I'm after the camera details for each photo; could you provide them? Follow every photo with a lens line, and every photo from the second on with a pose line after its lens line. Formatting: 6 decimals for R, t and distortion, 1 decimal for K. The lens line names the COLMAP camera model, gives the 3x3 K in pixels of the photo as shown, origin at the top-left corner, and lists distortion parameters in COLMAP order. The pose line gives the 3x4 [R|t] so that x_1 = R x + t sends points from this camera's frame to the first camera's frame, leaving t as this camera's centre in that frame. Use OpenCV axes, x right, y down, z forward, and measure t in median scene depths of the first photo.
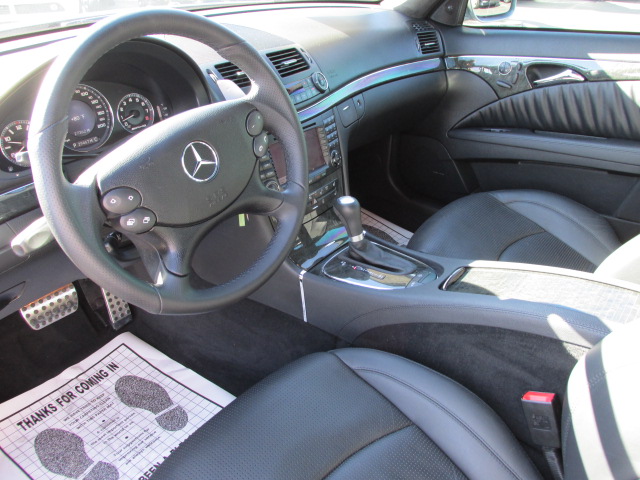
lens RADIAL K [[529.8, 0, 320.0], [0, 529.8, 240.0], [0, 0, 1]] dist [-0.006921, -0.000080]
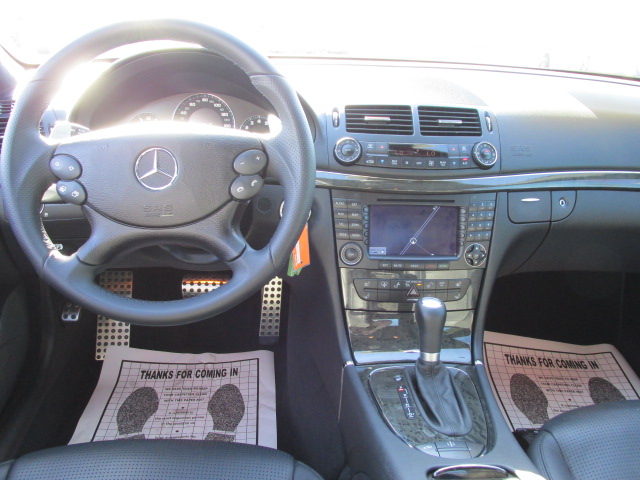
lens RADIAL K [[529.8, 0, 320.0], [0, 529.8, 240.0], [0, 0, 1]] dist [-0.006921, -0.000080]
pose [[0.677726, 0.313449, -0.665159, 0.369514], [-0.406054, 0.913694, 0.016842, -0.092719], [0.613031, 0.258677, 0.746511, 0.284214]]
